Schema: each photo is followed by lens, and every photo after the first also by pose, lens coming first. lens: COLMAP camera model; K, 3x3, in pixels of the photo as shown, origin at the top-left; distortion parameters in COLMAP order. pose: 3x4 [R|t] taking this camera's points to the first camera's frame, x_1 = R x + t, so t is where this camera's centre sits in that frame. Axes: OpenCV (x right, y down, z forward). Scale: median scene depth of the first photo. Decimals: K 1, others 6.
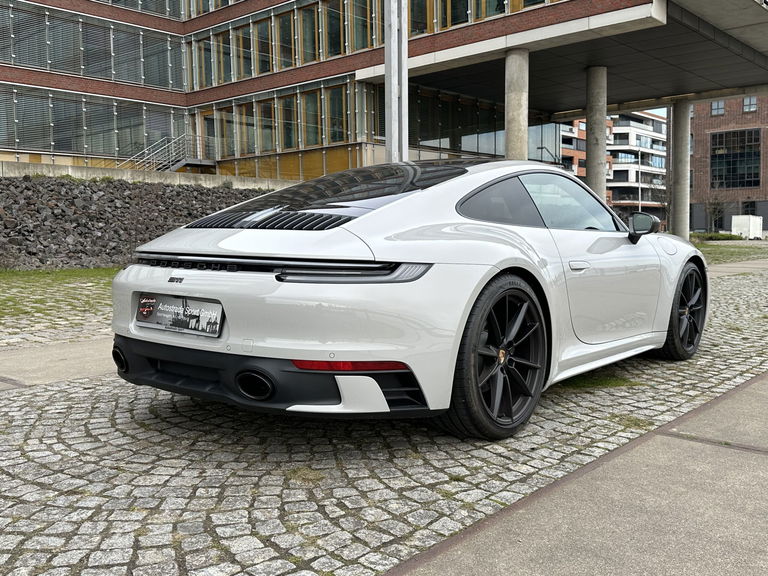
lens RADIAL K [[753.9, 0, 384.0], [0, 753.9, 288.0], [0, 0, 1]] dist [0.197912, -0.420044]
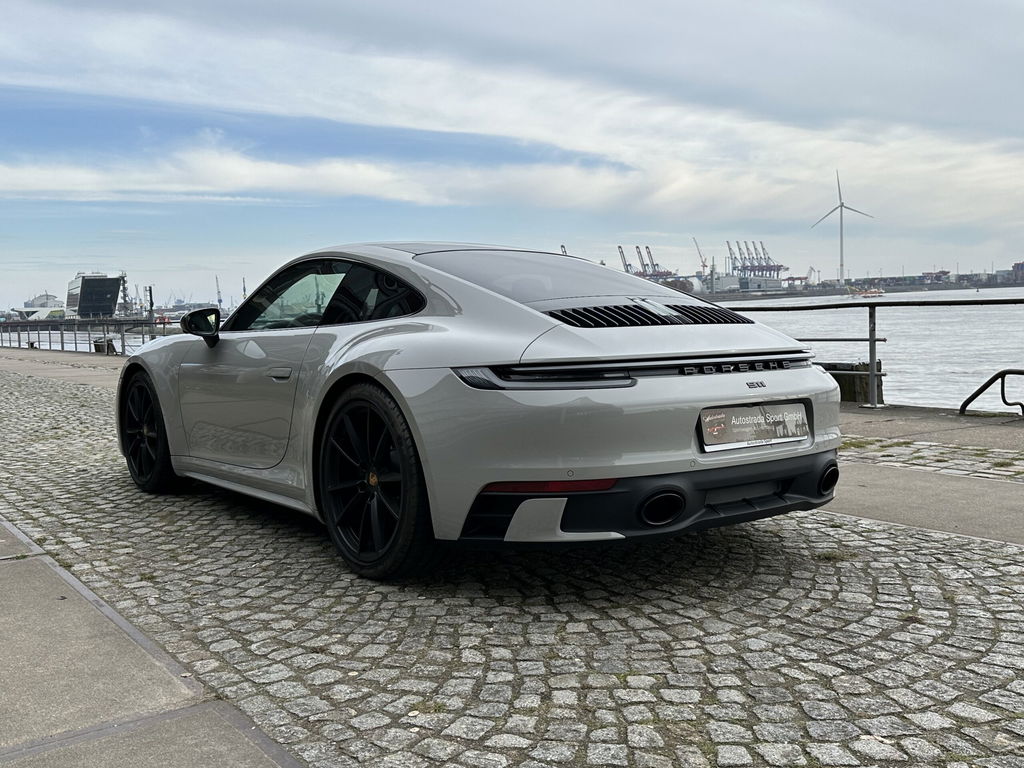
lens RADIAL K [[1005.2, 0, 512.0], [0, 1005.2, 384.0], [0, 0, 1]] dist [0.197912, -0.420044]
pose [[0.224403, -0.072583, 0.971789, -1.462377], [0.096008, 0.994018, 0.052073, -0.098431], [-0.969755, 0.081614, 0.230029, 1.027160]]
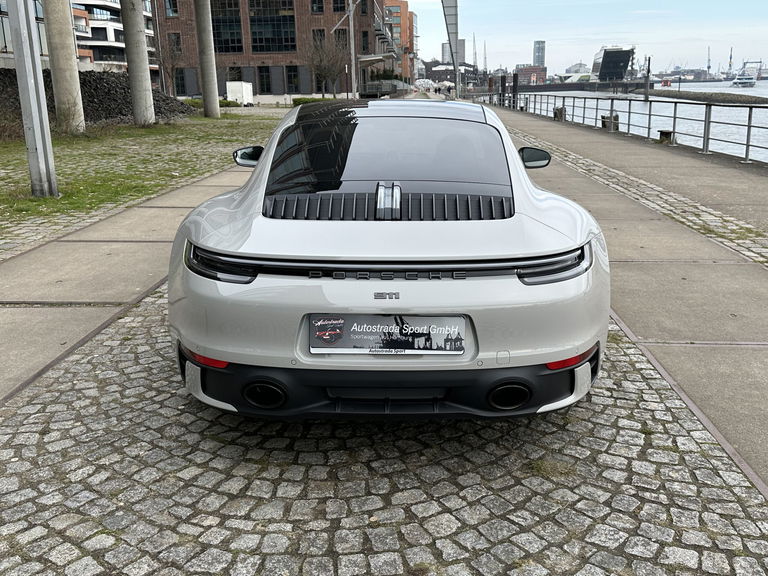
lens RADIAL K [[753.9, 0, 384.0], [0, 753.9, 288.0], [0, 0, 1]] dist [0.197912, -0.420044]
pose [[0.779158, -0.163720, 0.605069, -0.800151], [0.052728, 0.978985, 0.196996, -0.188707], [-0.624606, -0.121587, 0.771417, 0.363302]]
